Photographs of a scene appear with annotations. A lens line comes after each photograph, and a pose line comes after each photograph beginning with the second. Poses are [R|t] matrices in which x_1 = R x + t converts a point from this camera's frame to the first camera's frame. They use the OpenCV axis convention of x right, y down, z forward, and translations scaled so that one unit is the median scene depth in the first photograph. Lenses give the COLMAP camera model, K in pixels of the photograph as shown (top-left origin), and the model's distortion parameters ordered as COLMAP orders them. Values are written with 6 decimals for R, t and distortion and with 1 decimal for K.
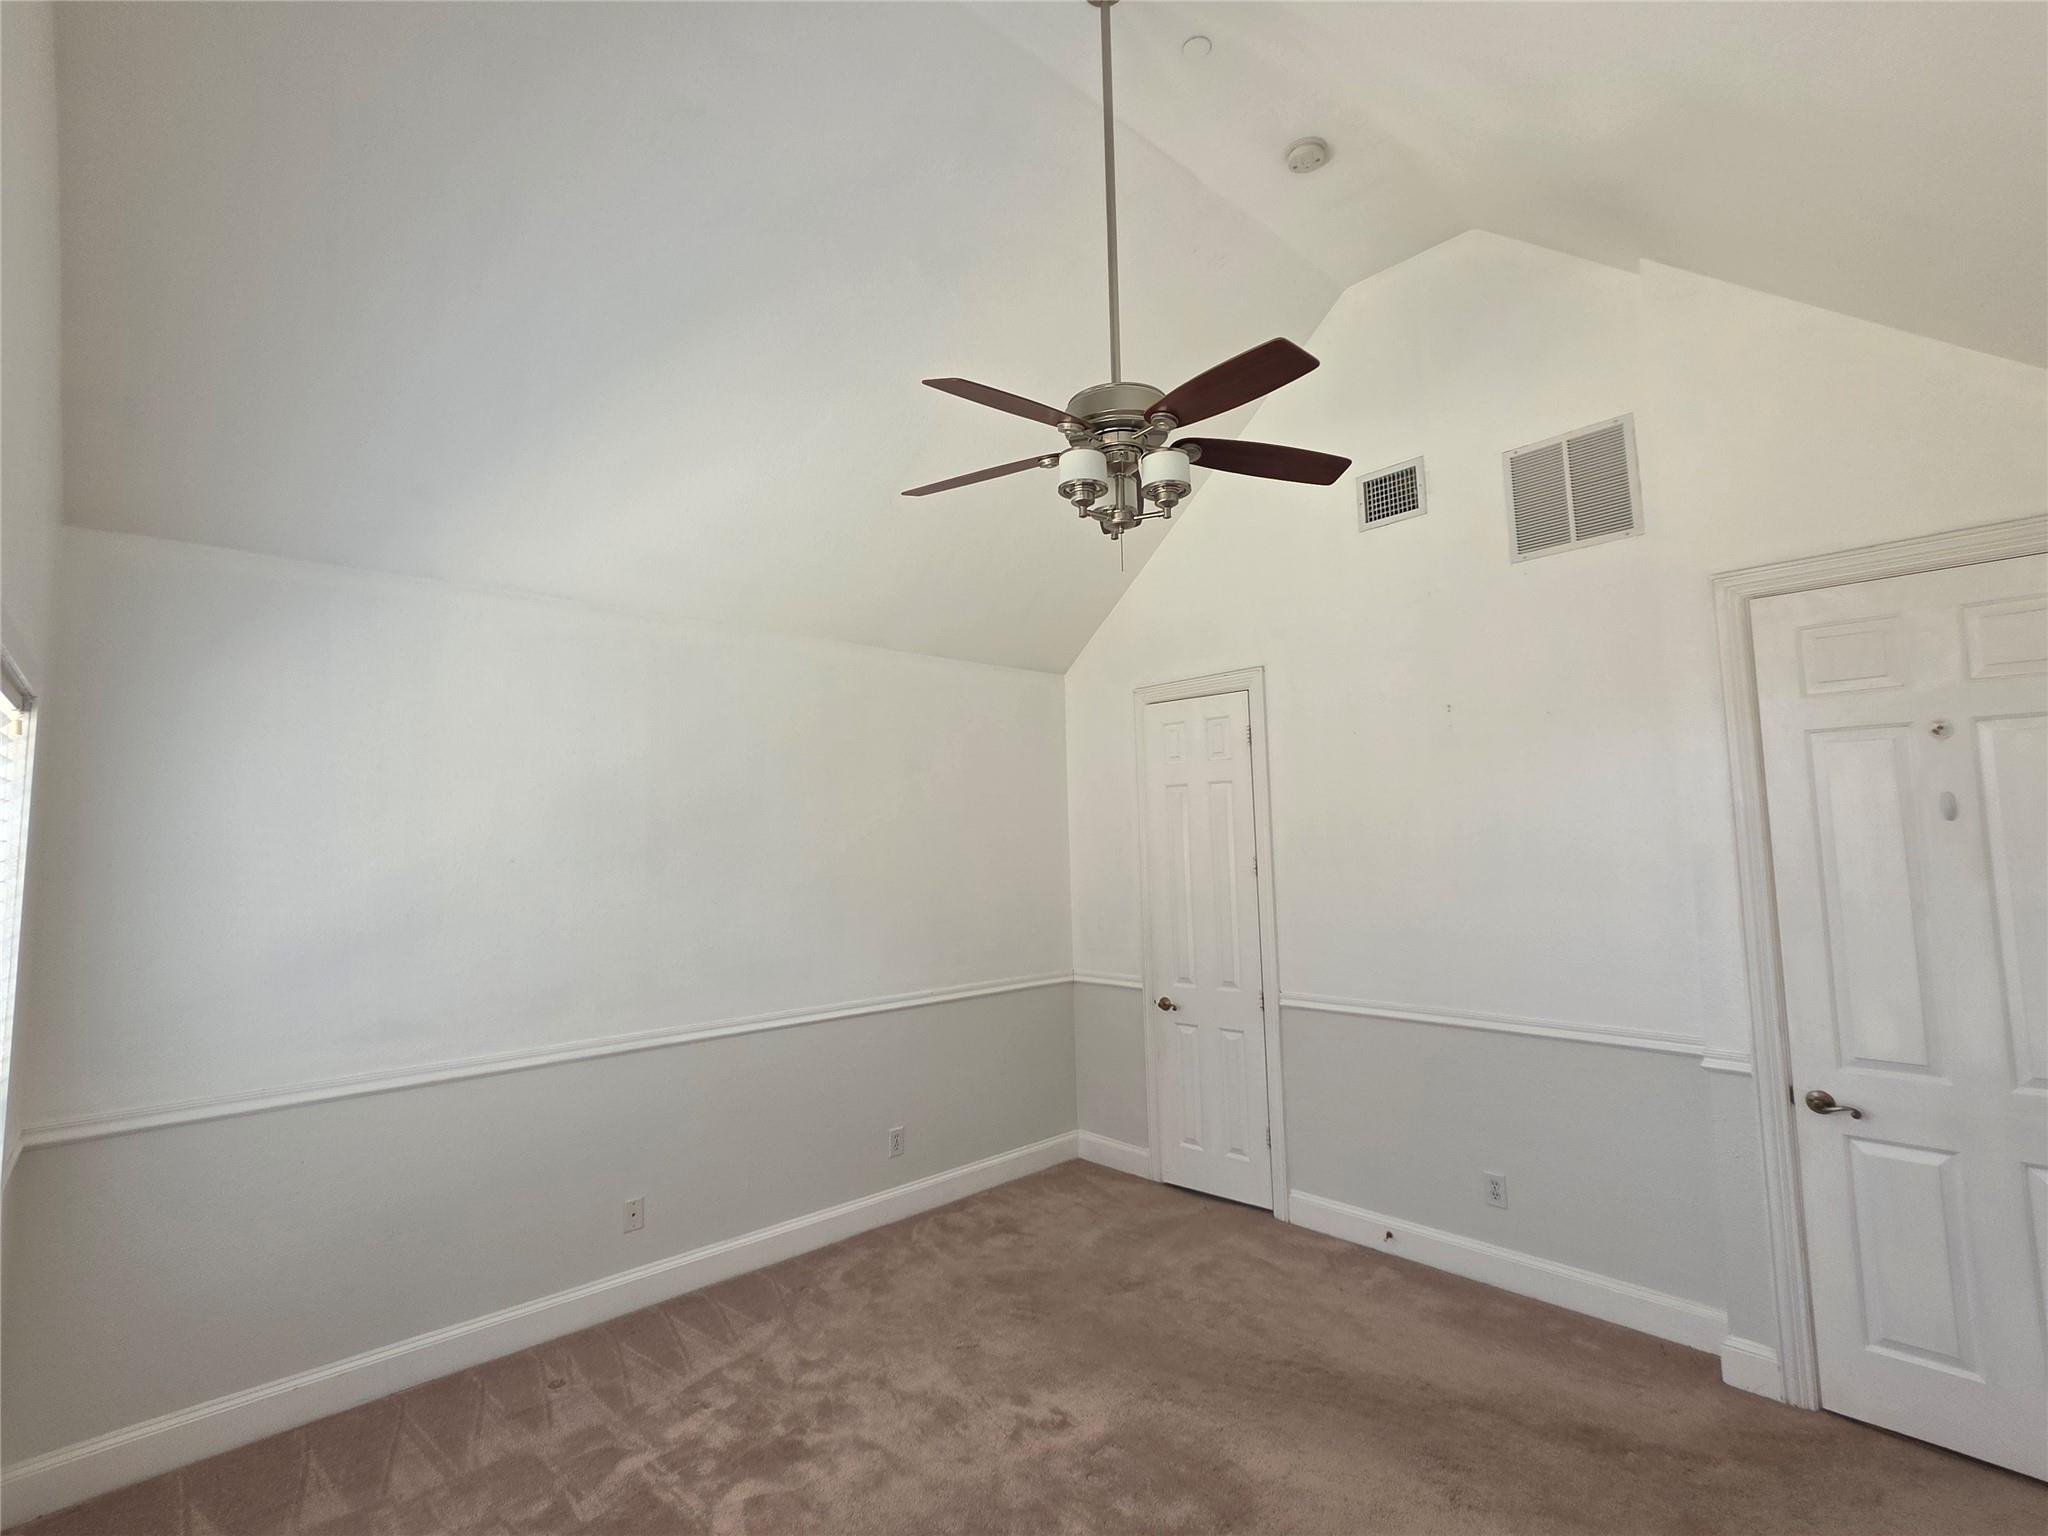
lens RADIAL K [[954.9, 0, 1026.5], [0, 954.9, 766.1], [0, 0, 1]] dist [0.002260, -0.000685]
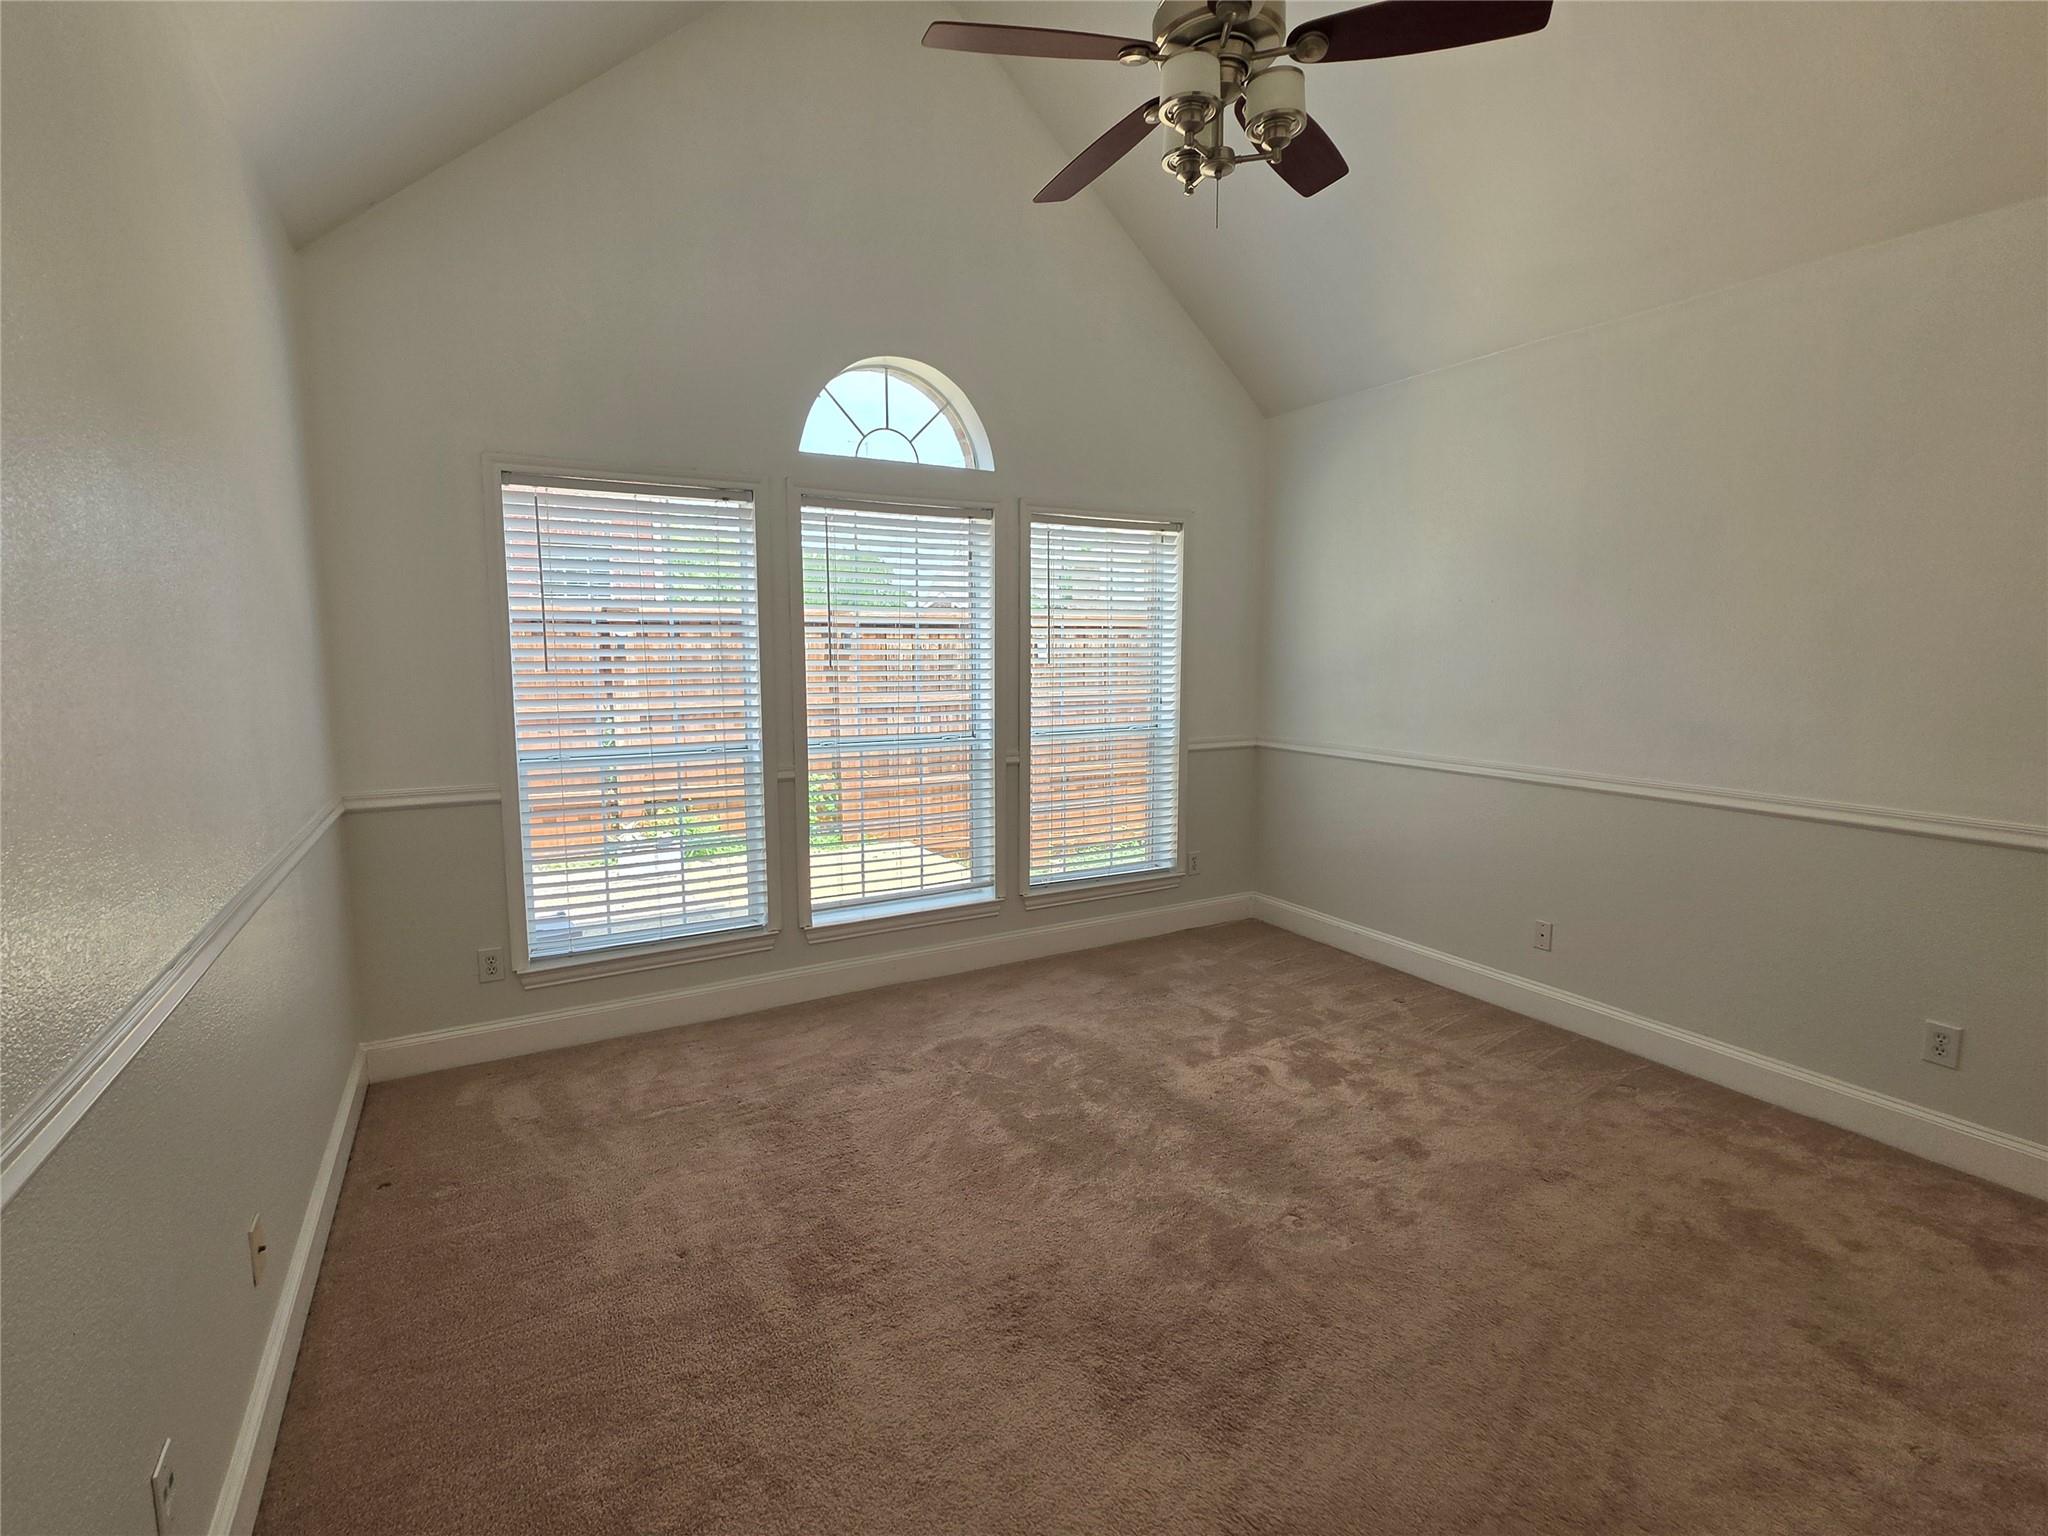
lens RADIAL K [[954.9, 0, 1026.4], [0, 954.9, 766.4], [0, 0, 1]] dist [0.002260, -0.000685]
pose [[-0.255166, 0.137066, -0.957133, 0.826849], [0.097465, 0.988505, 0.115576, 0.107046], [0.961972, -0.063796, -0.265592, 0.818637]]
